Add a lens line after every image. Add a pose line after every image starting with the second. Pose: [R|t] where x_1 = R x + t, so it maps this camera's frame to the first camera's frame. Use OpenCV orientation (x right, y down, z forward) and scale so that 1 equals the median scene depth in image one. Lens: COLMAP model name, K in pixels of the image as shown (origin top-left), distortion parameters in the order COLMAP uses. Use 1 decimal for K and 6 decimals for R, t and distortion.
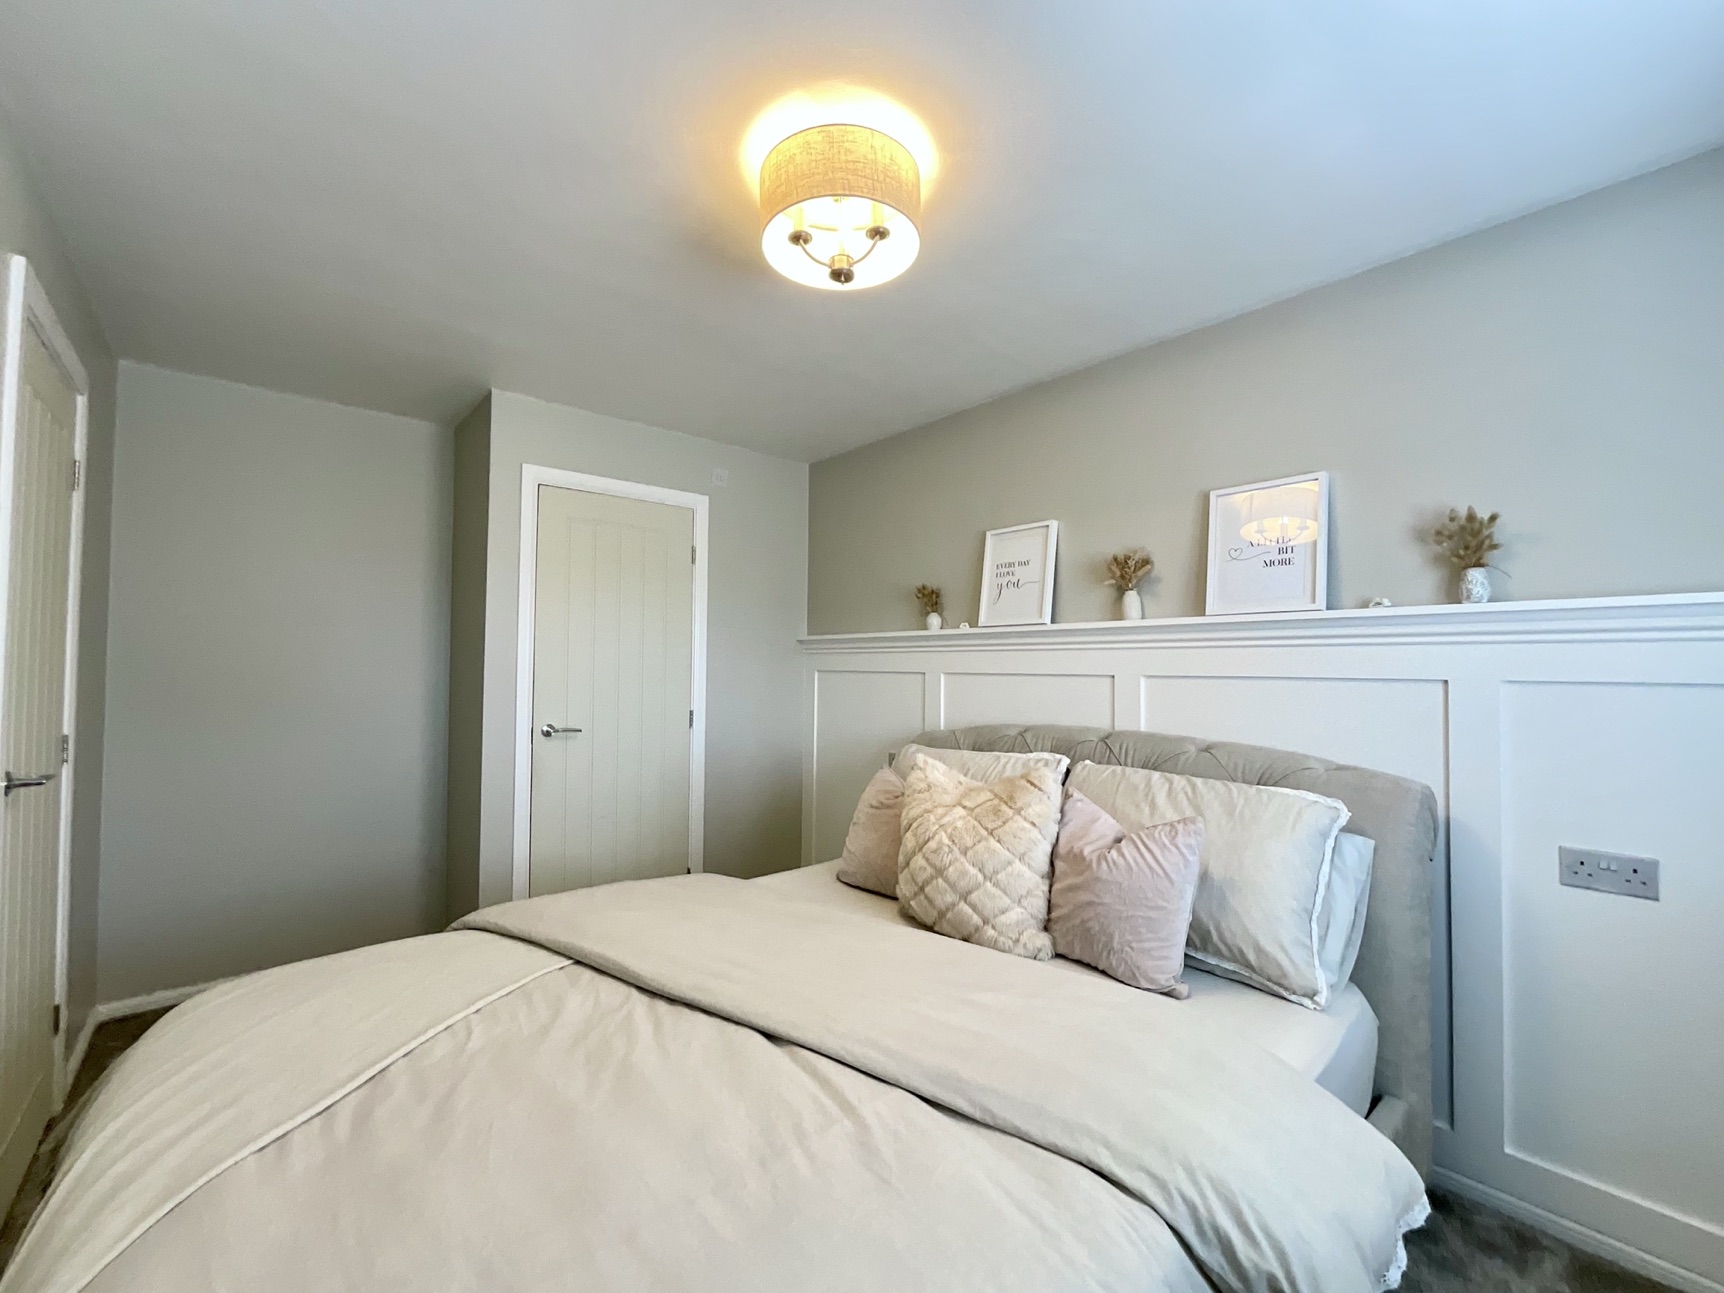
lens RADIAL K [[698.9, 0, 850.9], [0, 698.9, 652.5], [0, 0, 1]] dist [-0.002203, 0.000339]
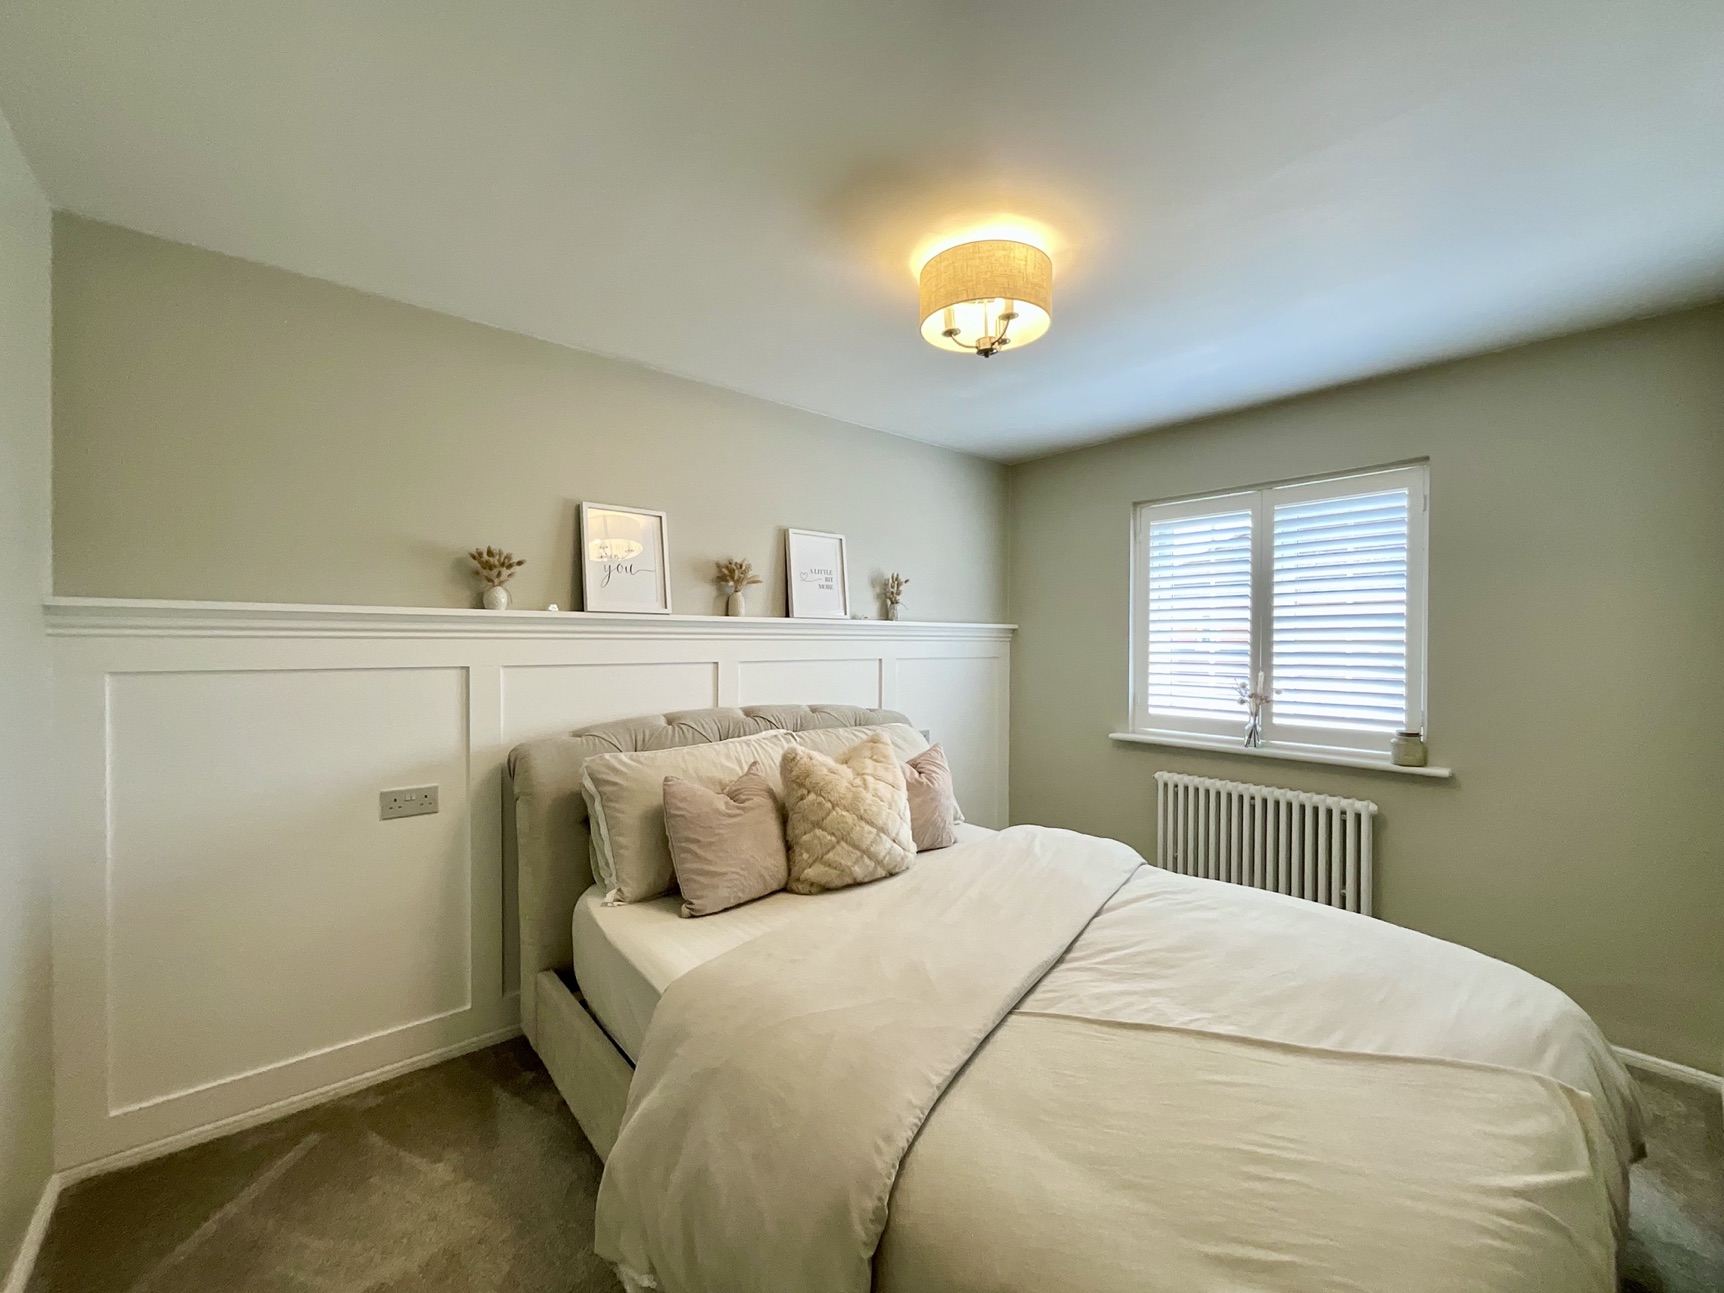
lens RADIAL K [[698.9, 0, 852.6], [0, 698.9, 642.8], [0, 0, 1]] dist [-0.002203, 0.000339]
pose [[0.015103, 0.016700, 0.999746, -0.866483], [-0.002302, 0.999858, -0.016667, 0.020954], [-0.999883, -0.002050, 0.015140, 0.830788]]
